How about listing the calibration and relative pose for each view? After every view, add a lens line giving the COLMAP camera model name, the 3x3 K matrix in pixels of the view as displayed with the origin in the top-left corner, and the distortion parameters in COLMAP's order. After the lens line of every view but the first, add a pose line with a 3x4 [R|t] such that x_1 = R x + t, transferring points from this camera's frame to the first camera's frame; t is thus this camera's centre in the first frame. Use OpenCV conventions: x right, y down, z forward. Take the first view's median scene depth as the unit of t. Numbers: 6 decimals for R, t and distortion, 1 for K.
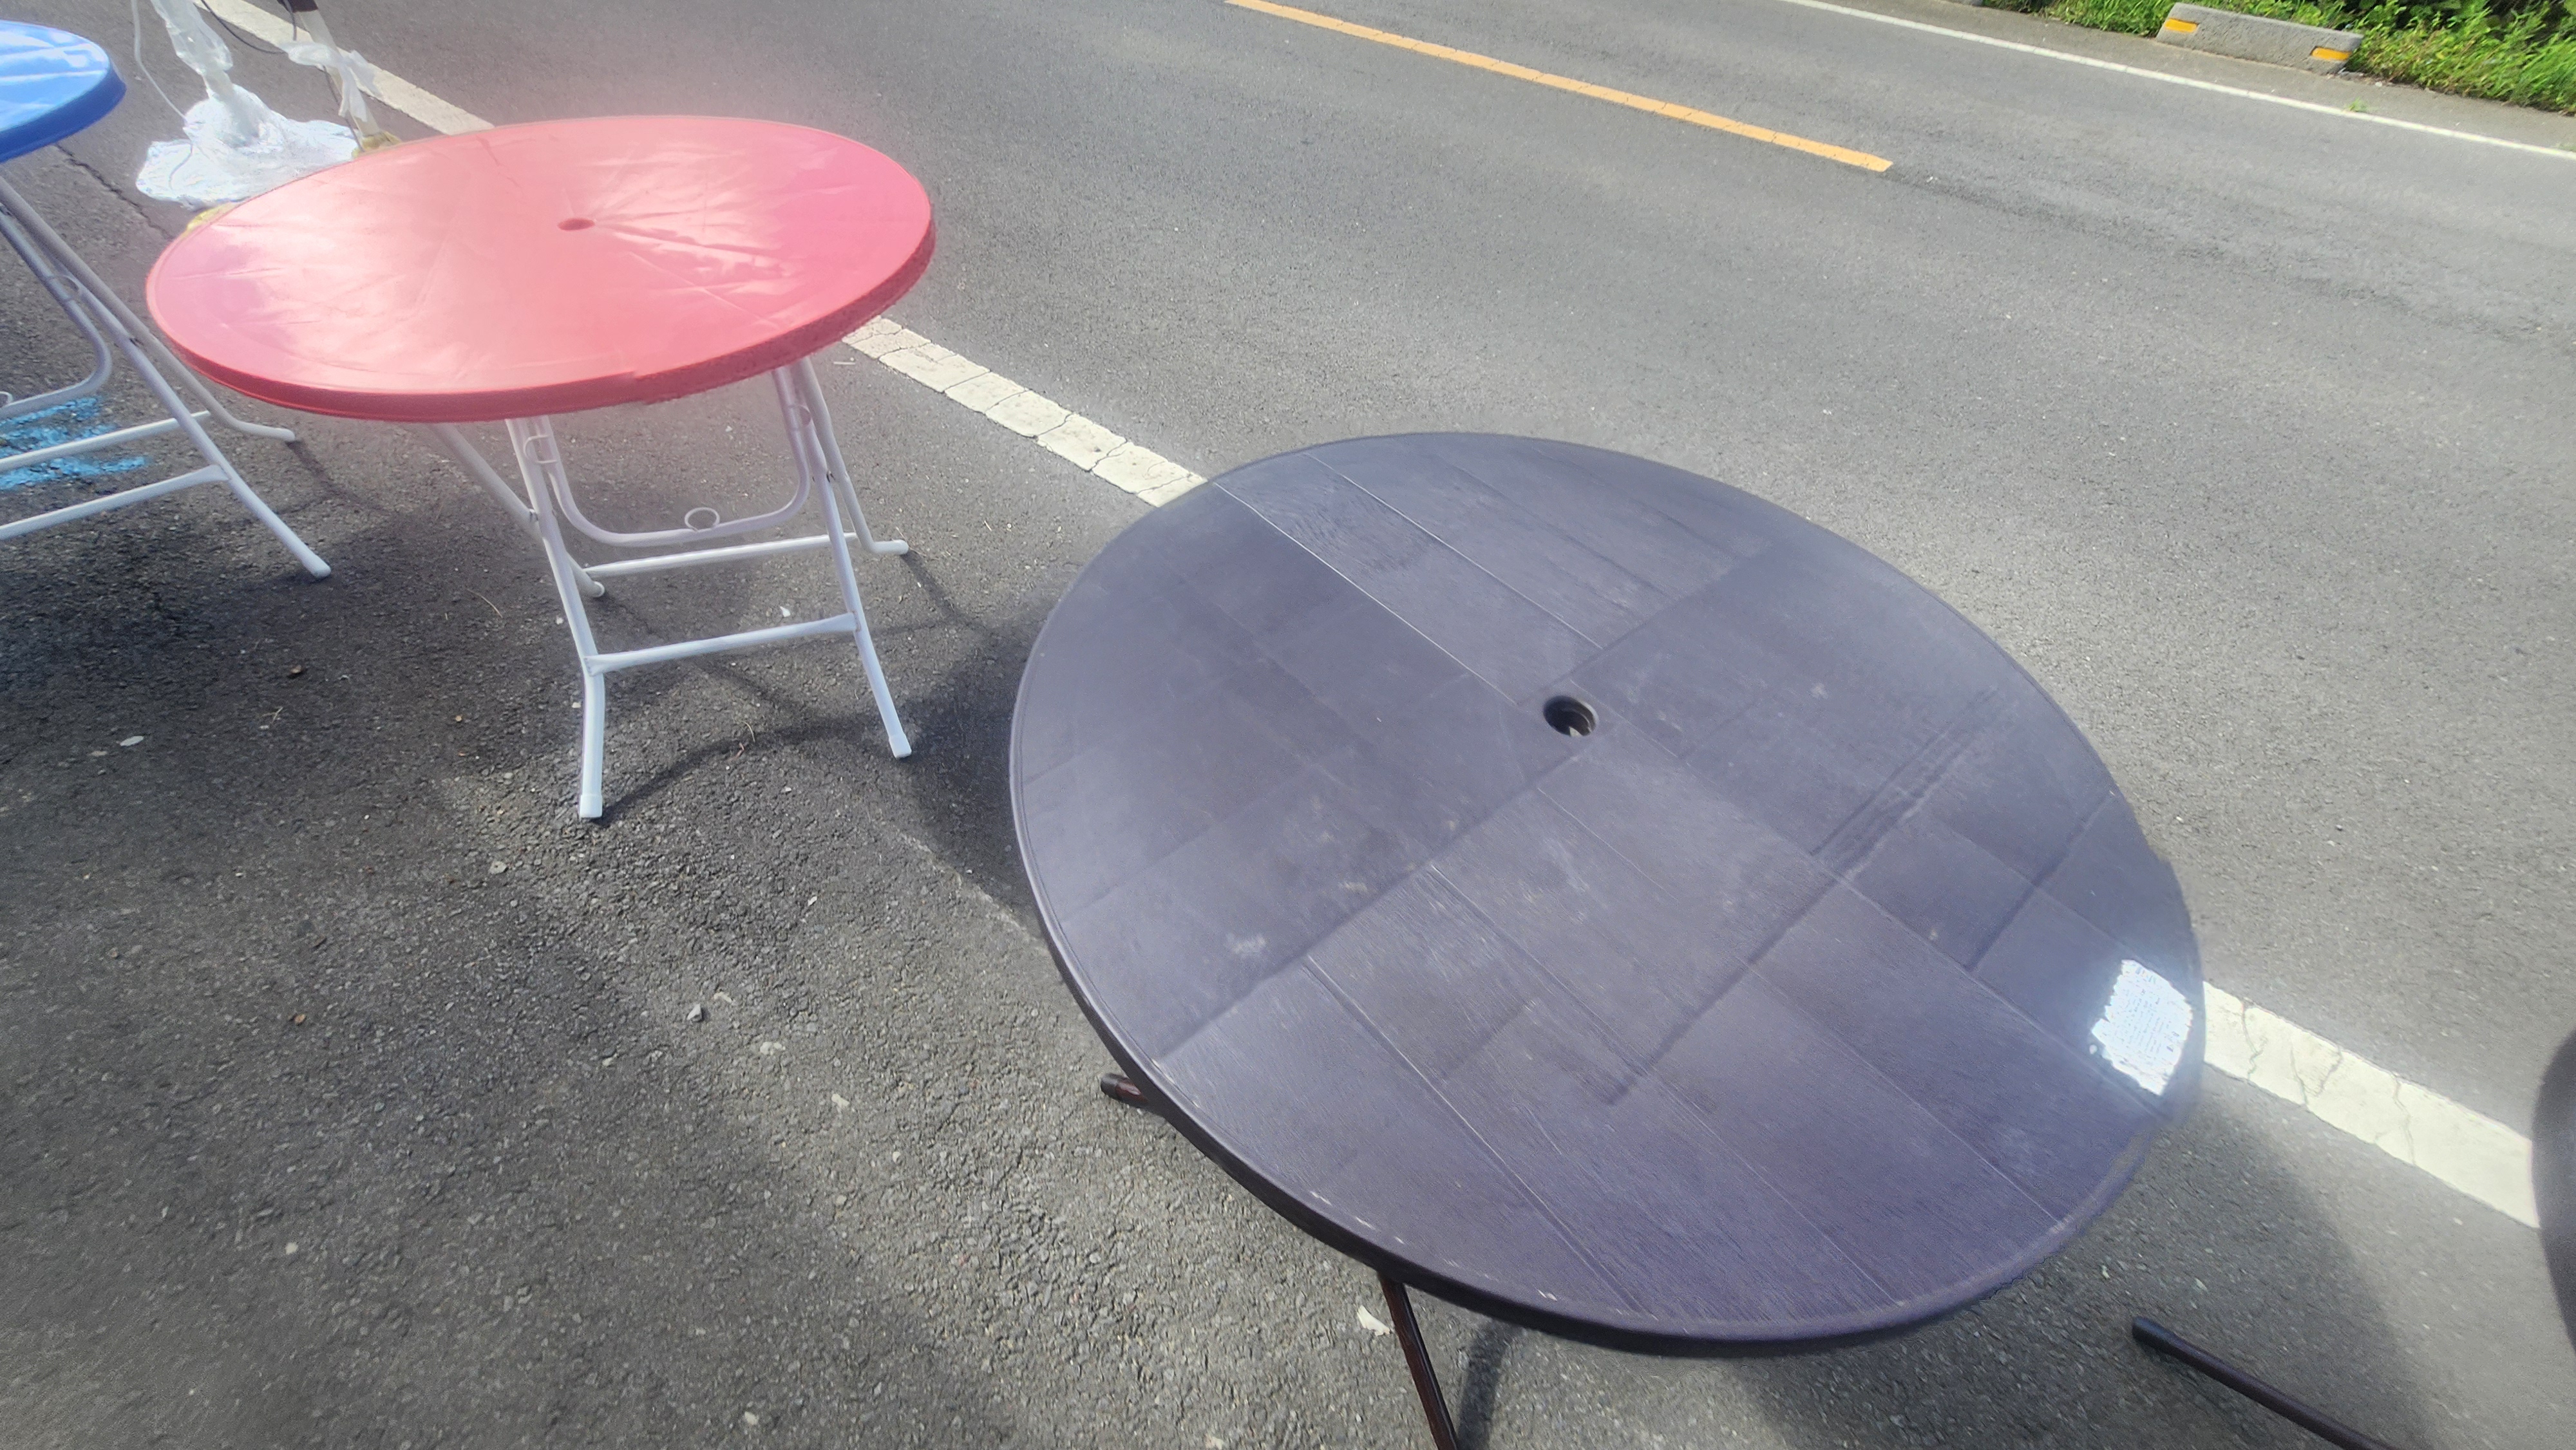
lens RADIAL K [[994.2, 0, 1291.5], [0, 994.2, 772.3], [0, 0, 1]] dist [-0.008309, 0.003802]
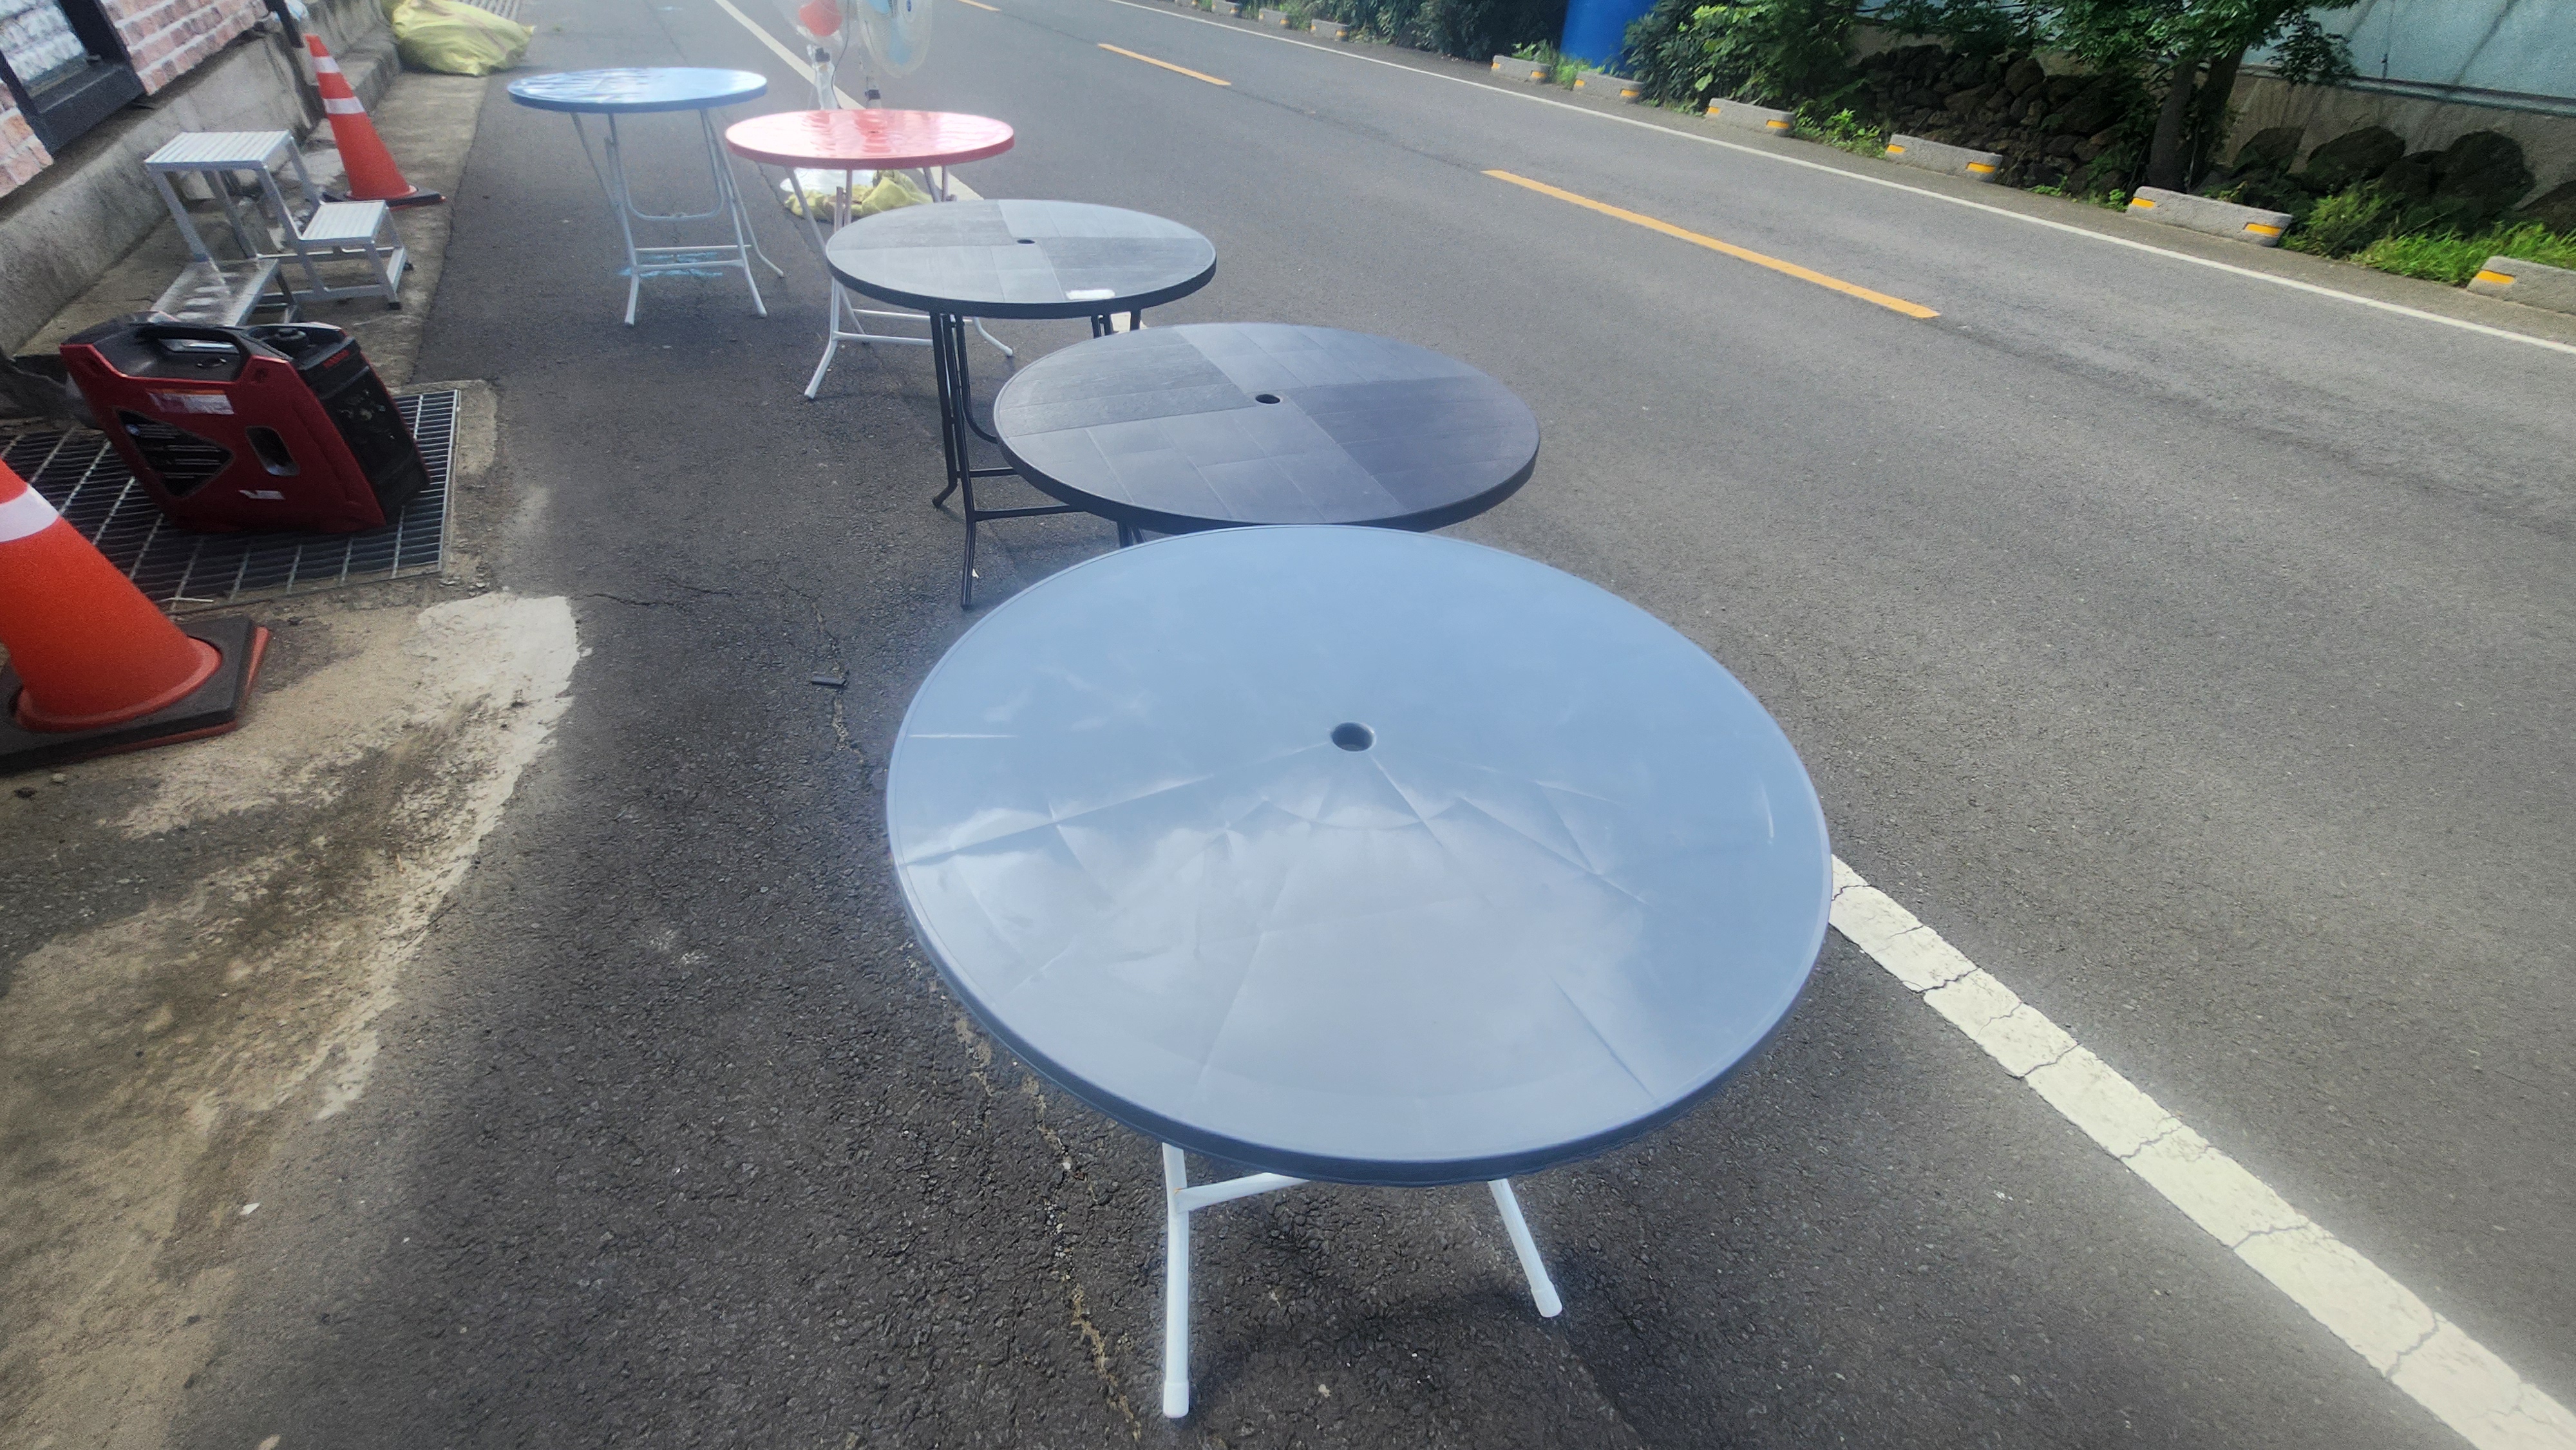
lens RADIAL K [[1052.0, 0, 1271.4], [0, 1052.0, 741.5], [0, 0, 1]] dist [-0.017381, 0.008619]
pose [[0.912752, 0.249712, -0.323309, 1.056930], [-0.308654, 0.940003, -0.145354, 0.720009], [0.267615, 0.232463, 0.935063, -0.634550]]
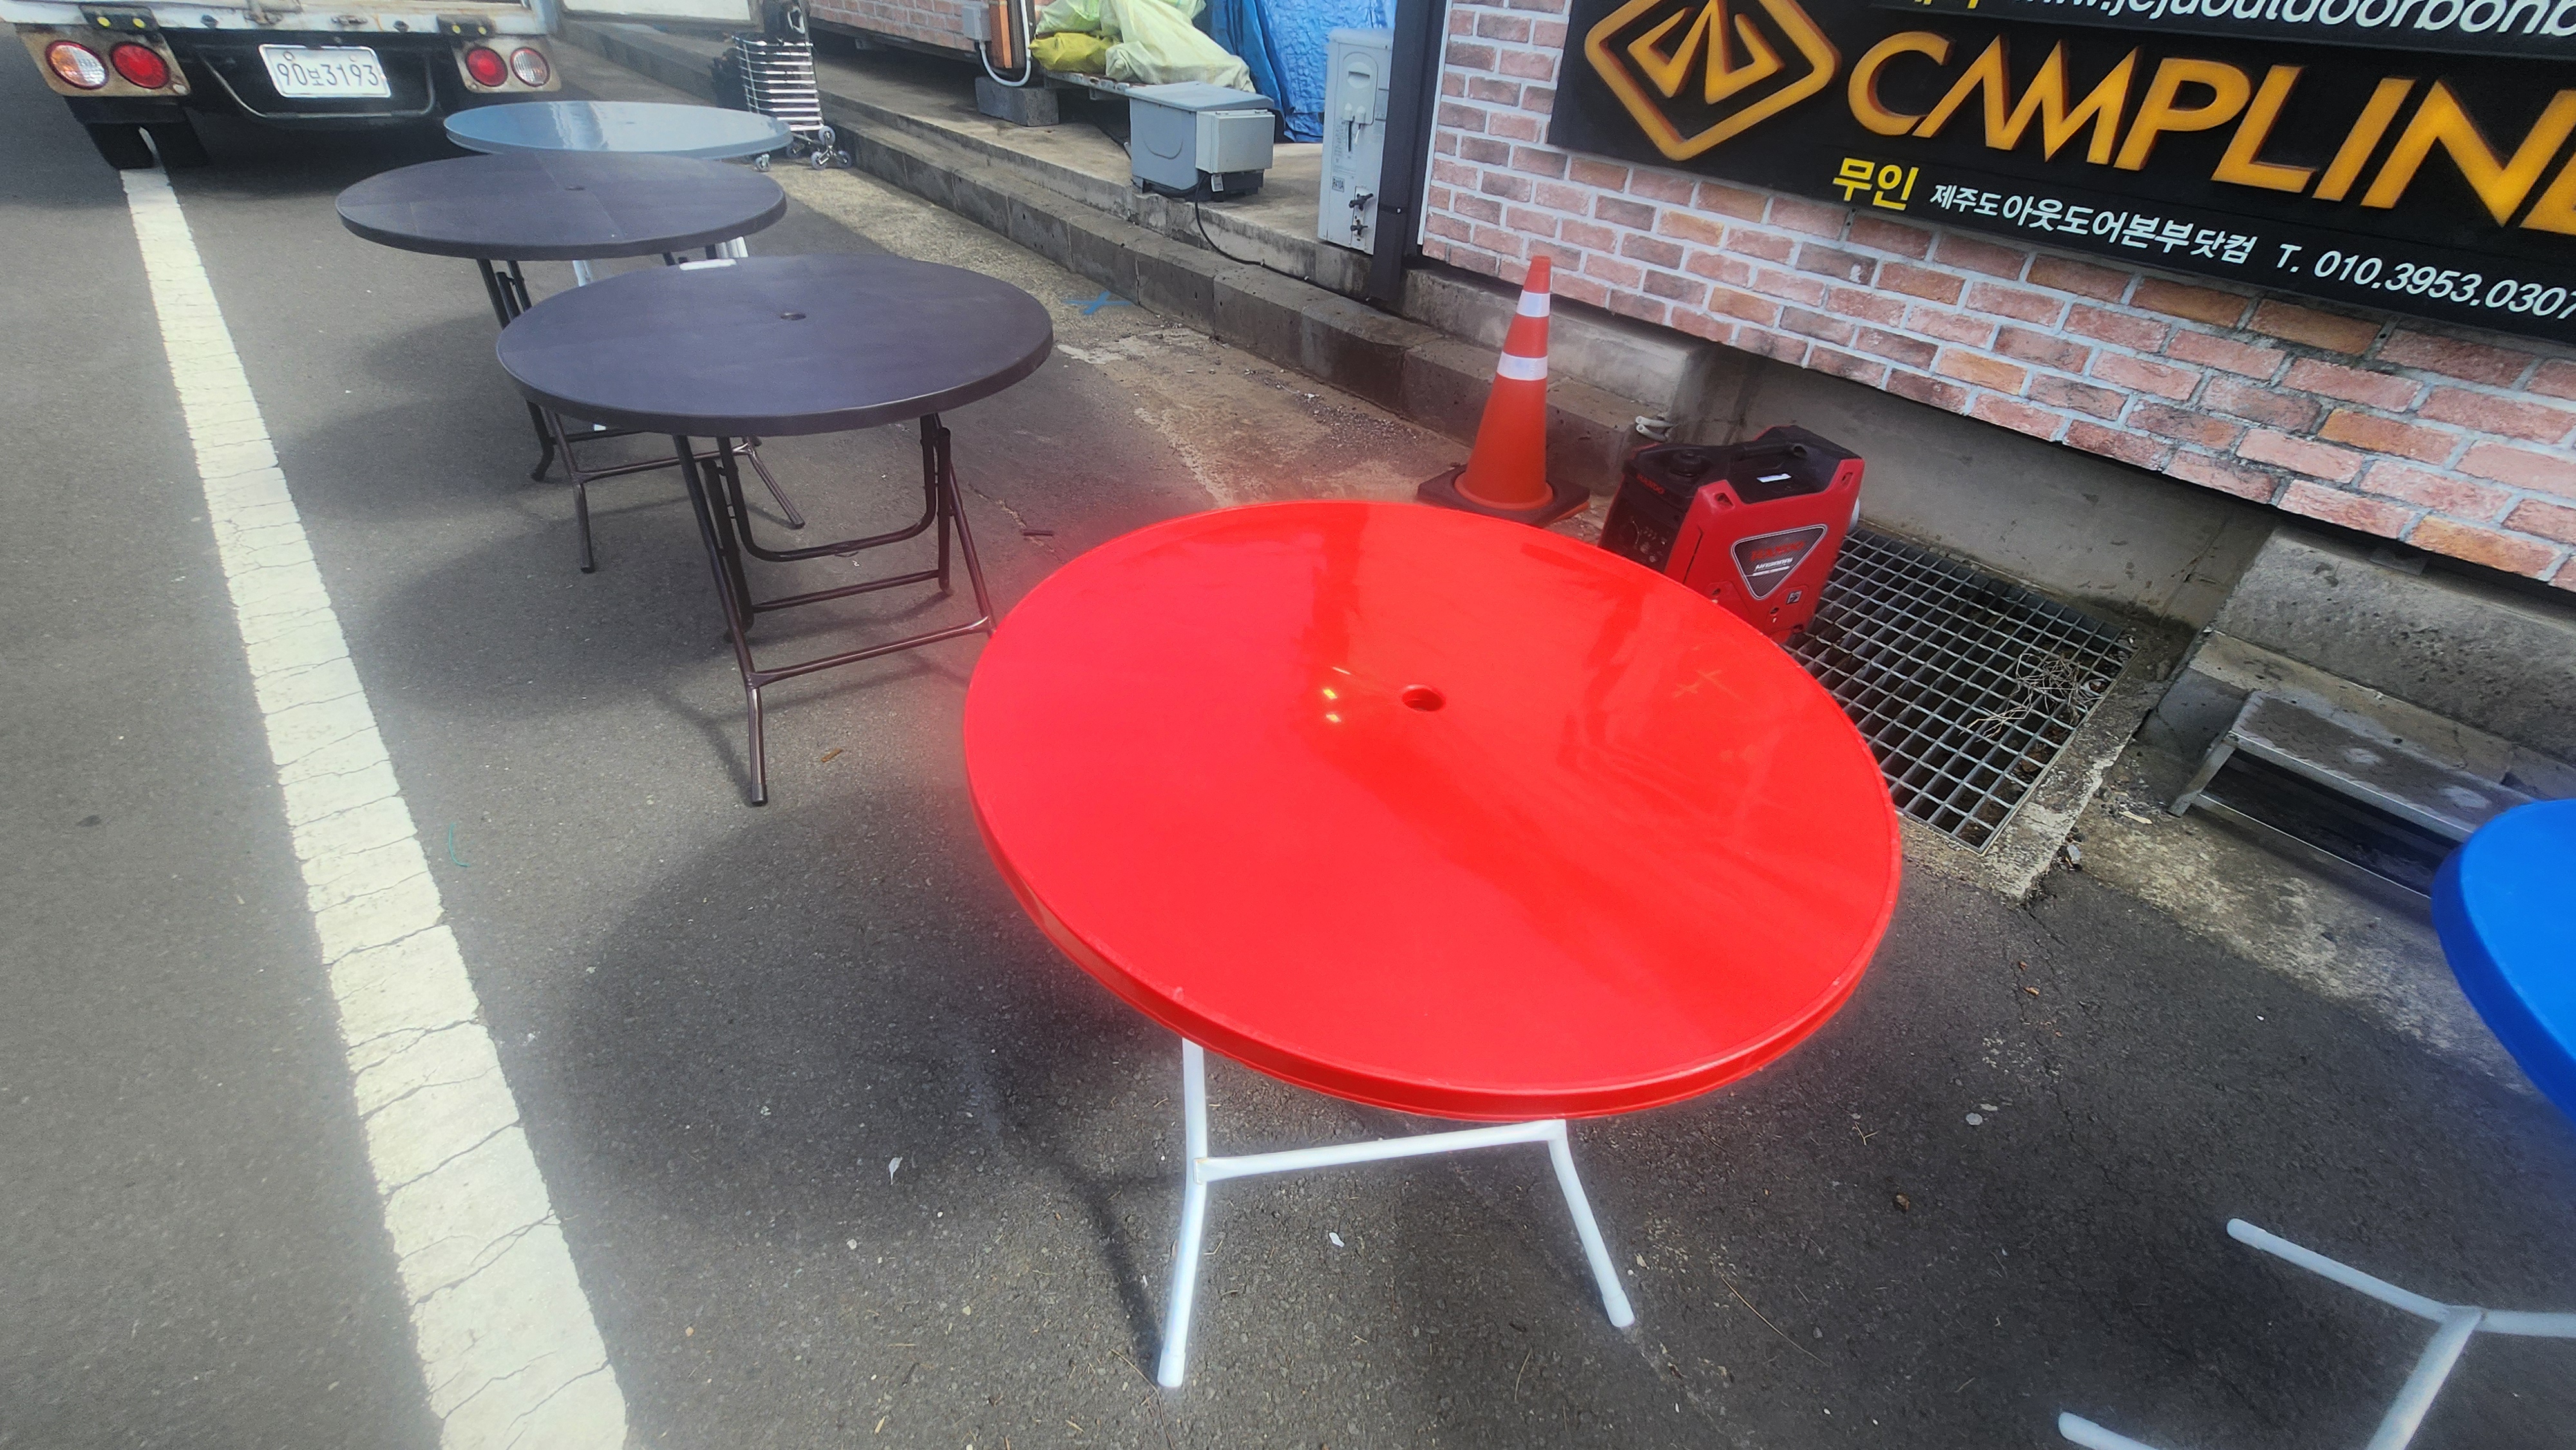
lens RADIAL K [[1036.7, 0, 1283.8], [0, 1036.7, 737.6], [0, 0, 1]] dist [-0.011284, 0.005233]
pose [[-0.977622, -0.201849, 0.059265, -0.504693], [0.050163, 0.049919, 0.997493, -1.022039], [-0.204302, 0.978144, -0.038676, 0.796455]]
